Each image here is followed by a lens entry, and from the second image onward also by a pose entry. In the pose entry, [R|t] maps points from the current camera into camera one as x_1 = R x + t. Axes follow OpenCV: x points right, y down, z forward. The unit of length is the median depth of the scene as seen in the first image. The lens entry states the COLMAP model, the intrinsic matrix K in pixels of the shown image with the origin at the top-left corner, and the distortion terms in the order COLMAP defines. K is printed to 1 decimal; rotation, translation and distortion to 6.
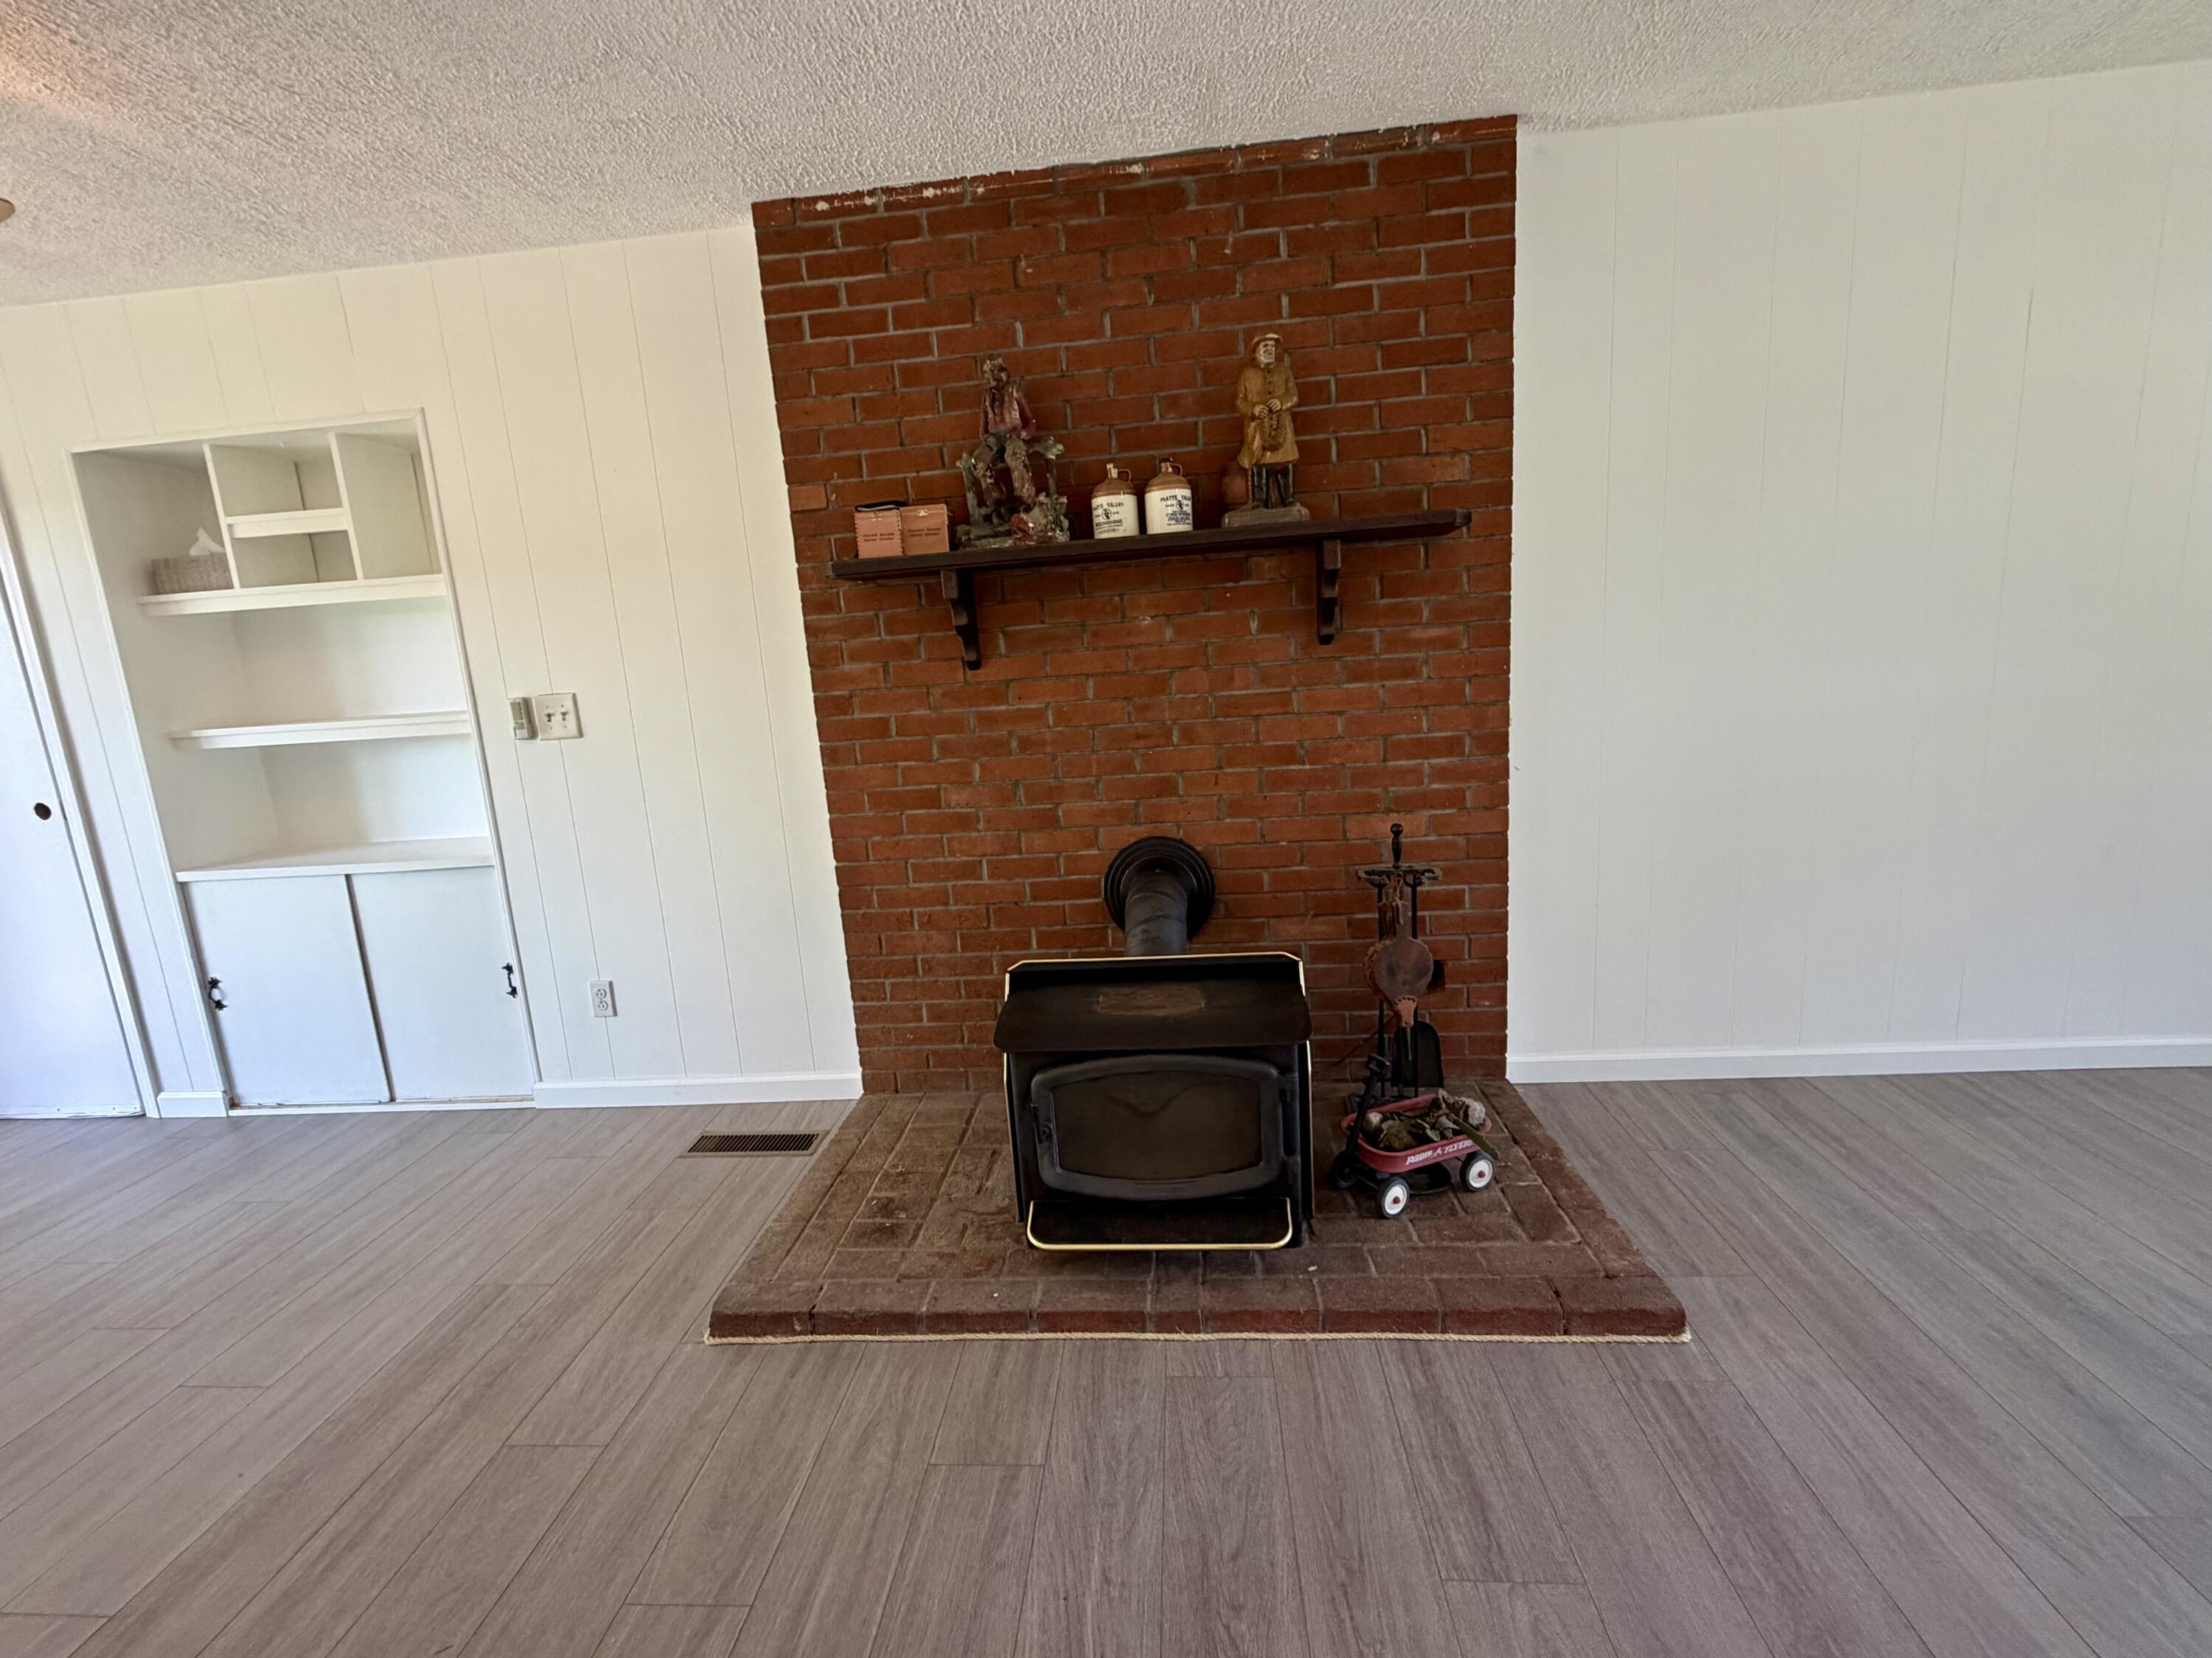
lens RADIAL K [[966.1, 0, 1106.0], [0, 966.1, 829.0], [0, 0, 1]] dist [0.002503, -0.000149]
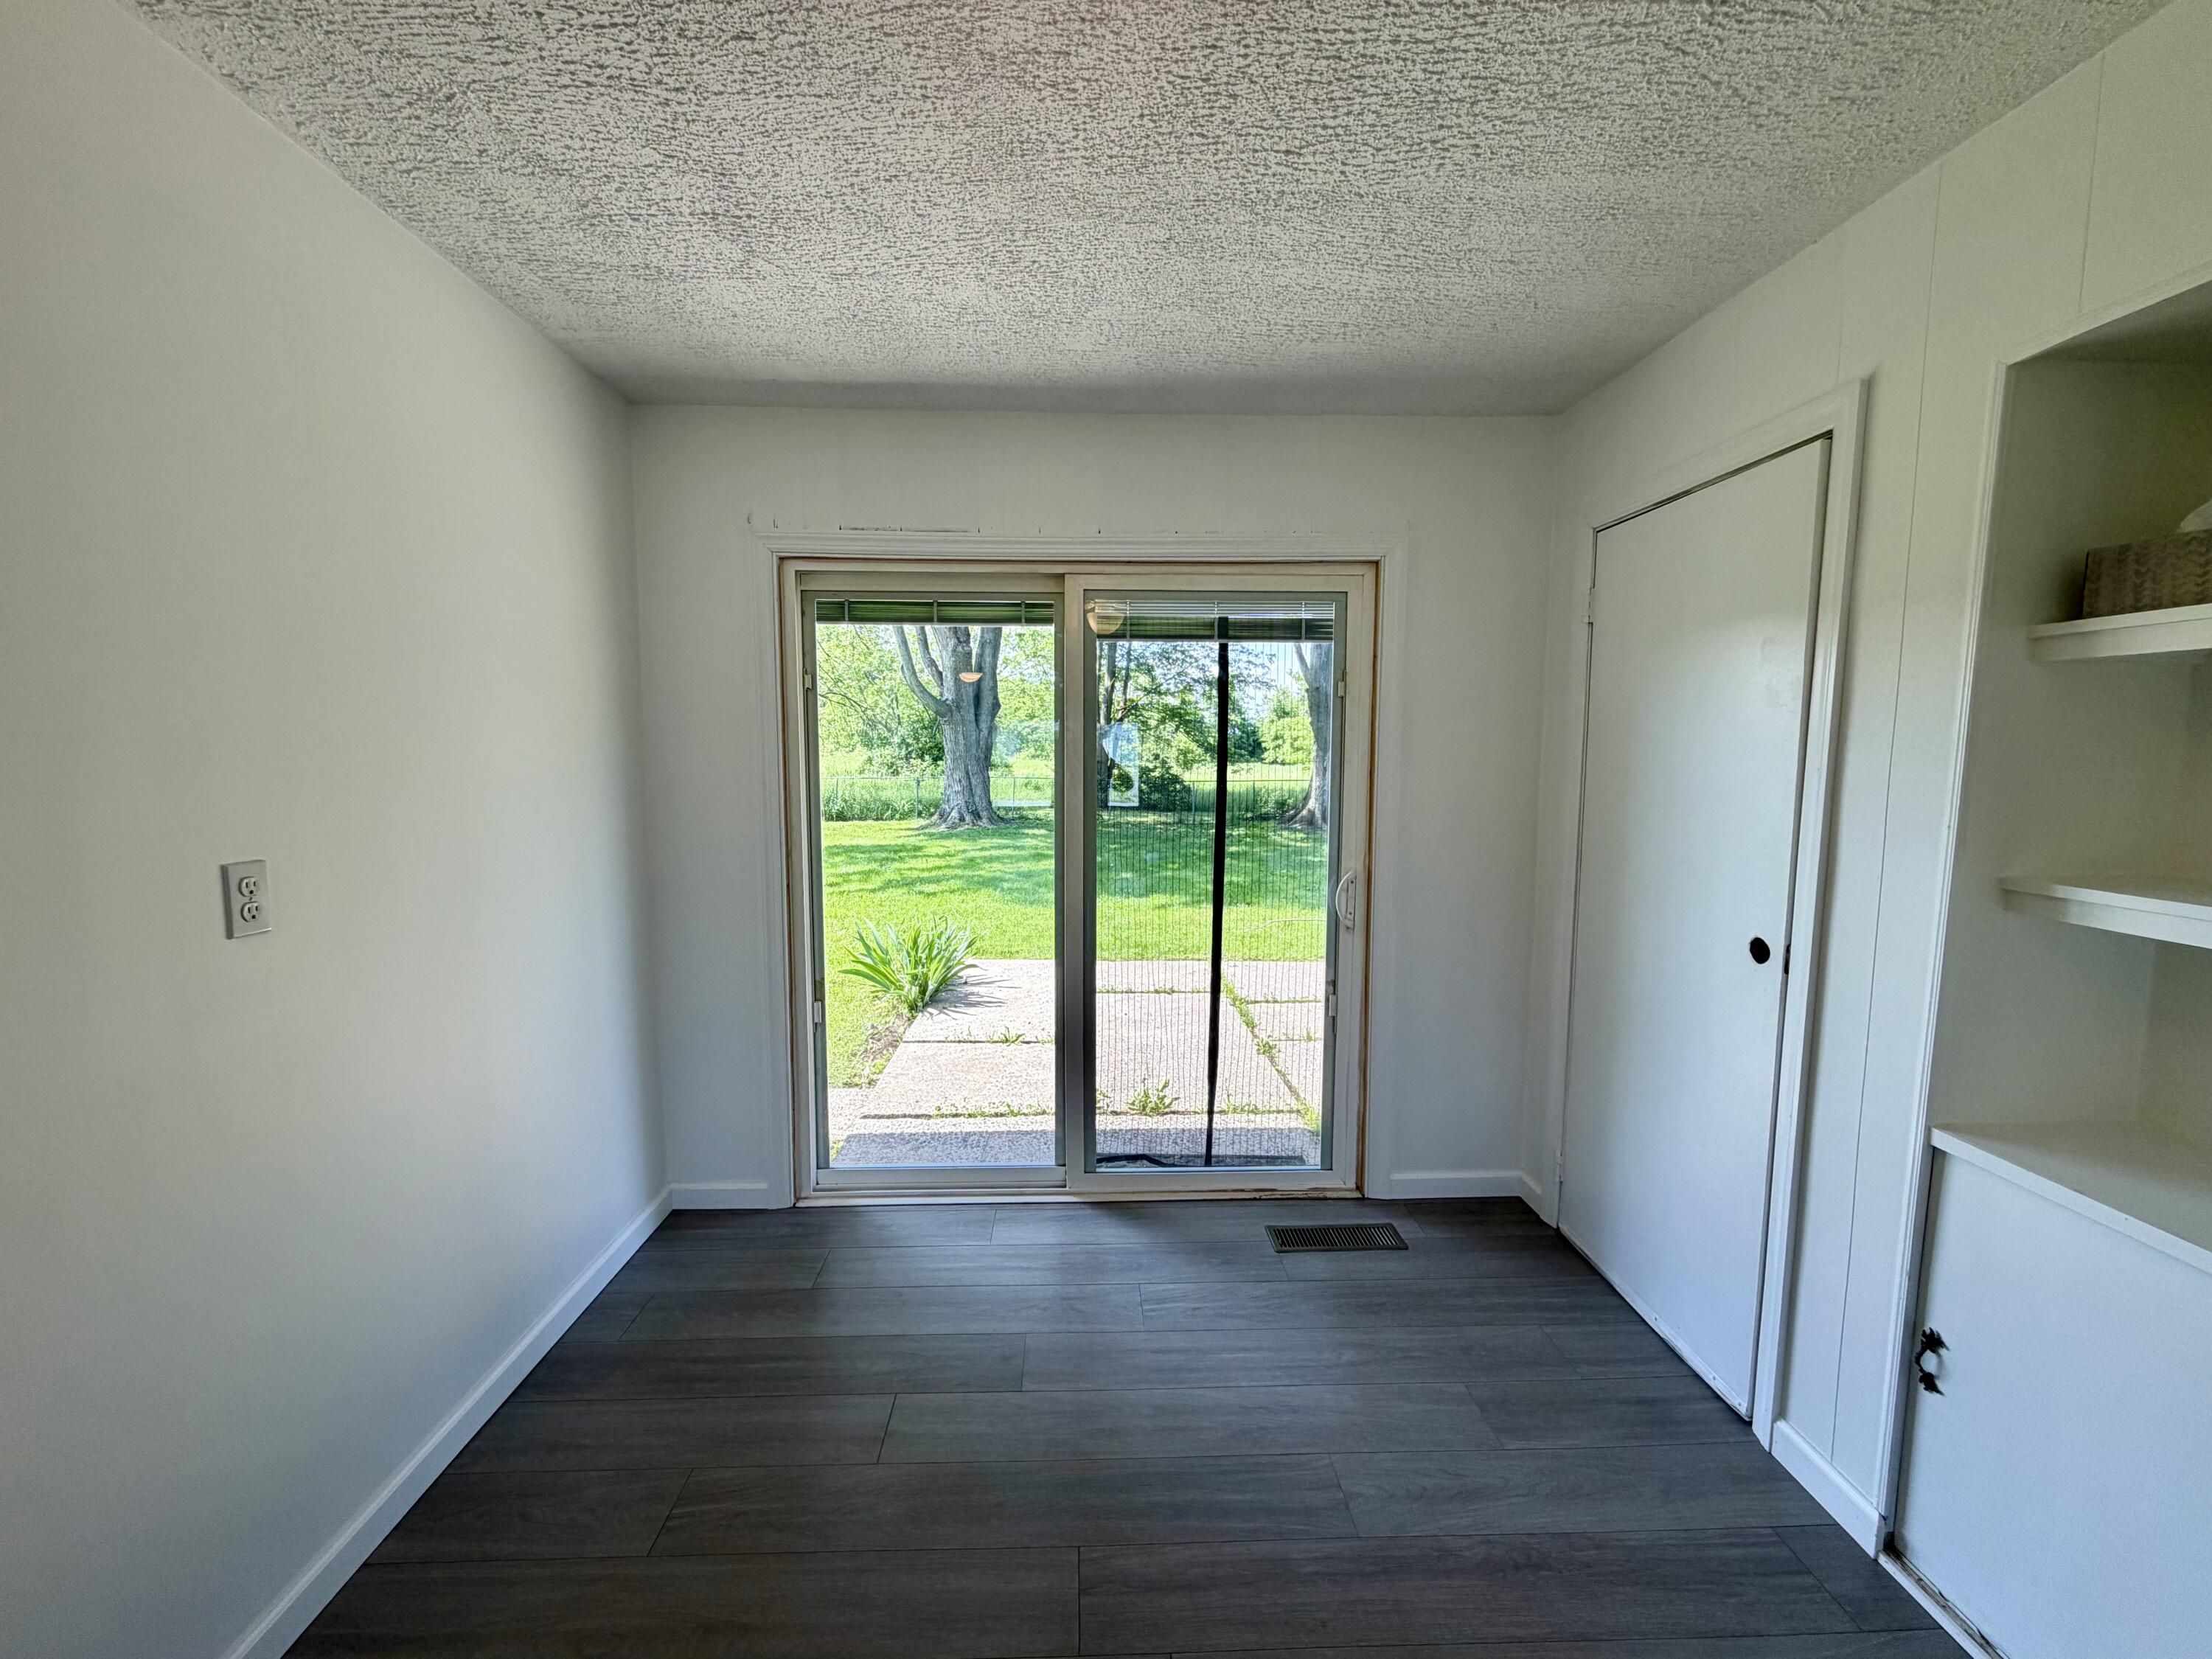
lens RADIAL K [[881.2, 0, 1100.6], [0, 881.2, 827.6], [0, 0, 1]] dist [0.001041, -0.000223]
pose [[0.113131, 0.158046, -0.980930, -0.564882], [-0.193508, 0.971868, 0.134268, -0.097945], [0.974554, 0.174628, 0.140532, 0.453367]]
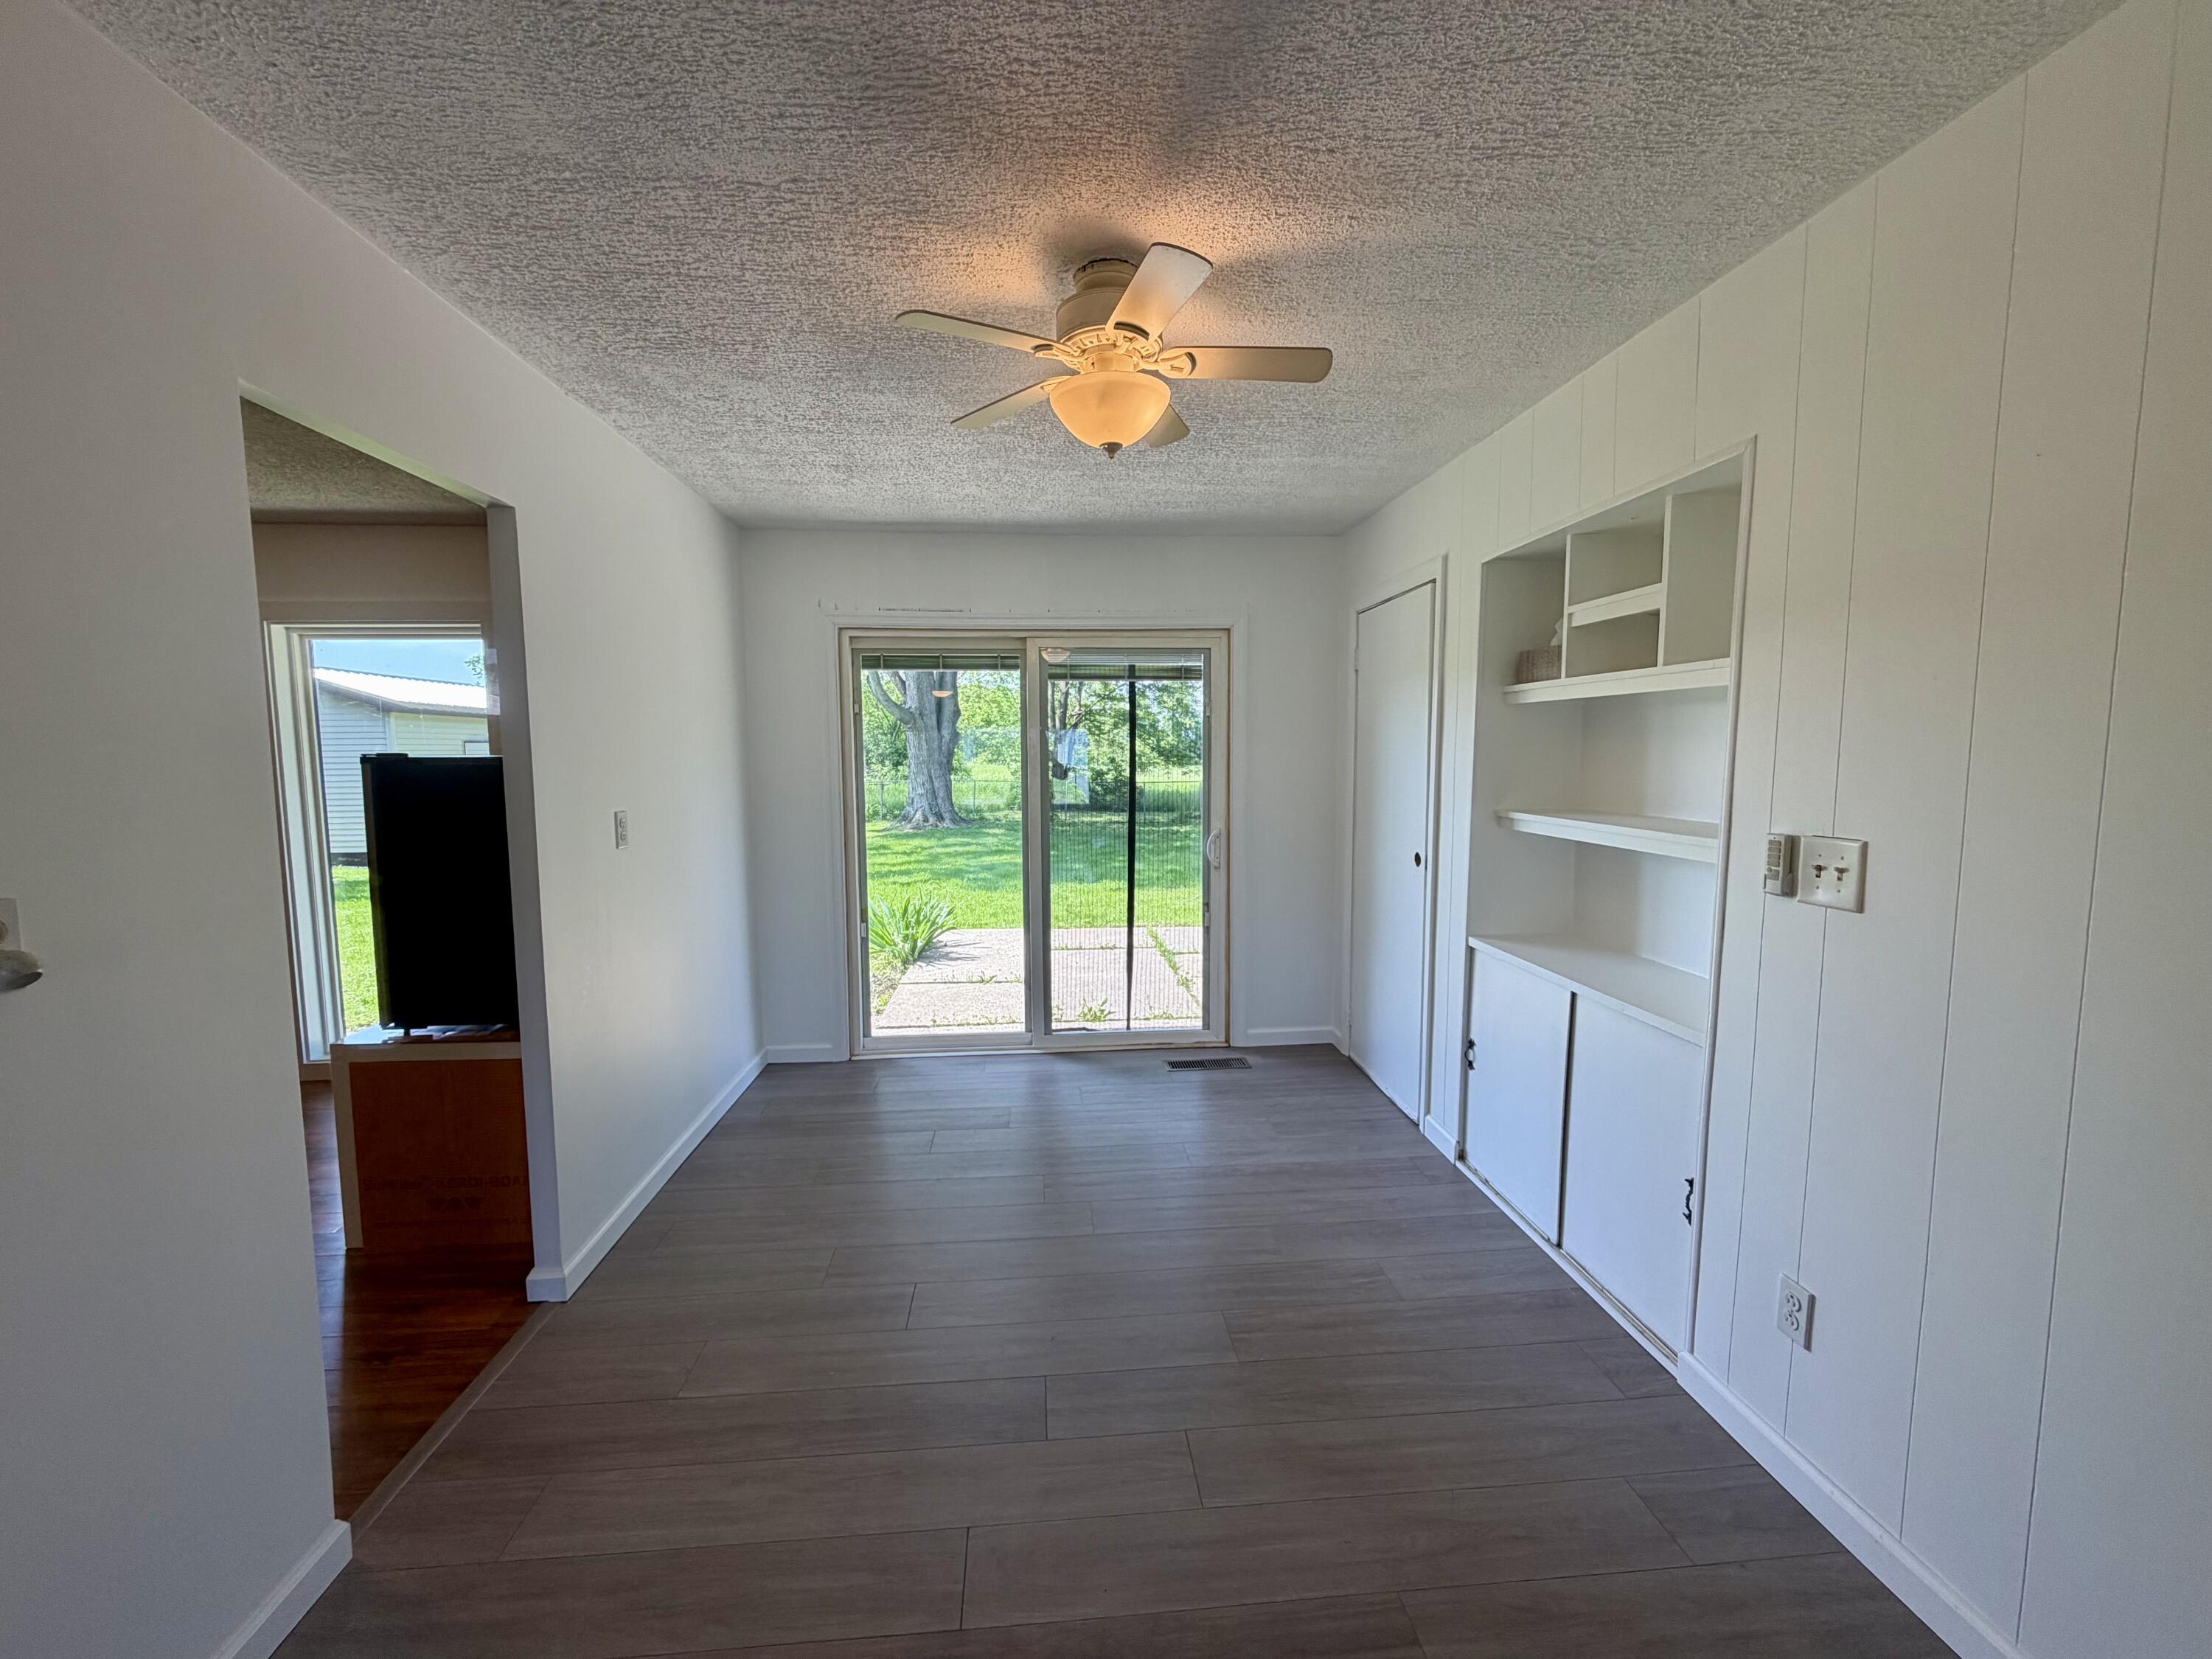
lens RADIAL K [[881.2, 0, 1100.6], [0, 881.2, 827.6], [0, 0, 1]] dist [0.001041, -0.000223]
pose [[0.162810, 0.151619, -0.974938, -0.078428], [-0.186860, 0.974978, 0.120421, -0.119921], [0.968802, 0.162571, 0.187068, 0.400933]]
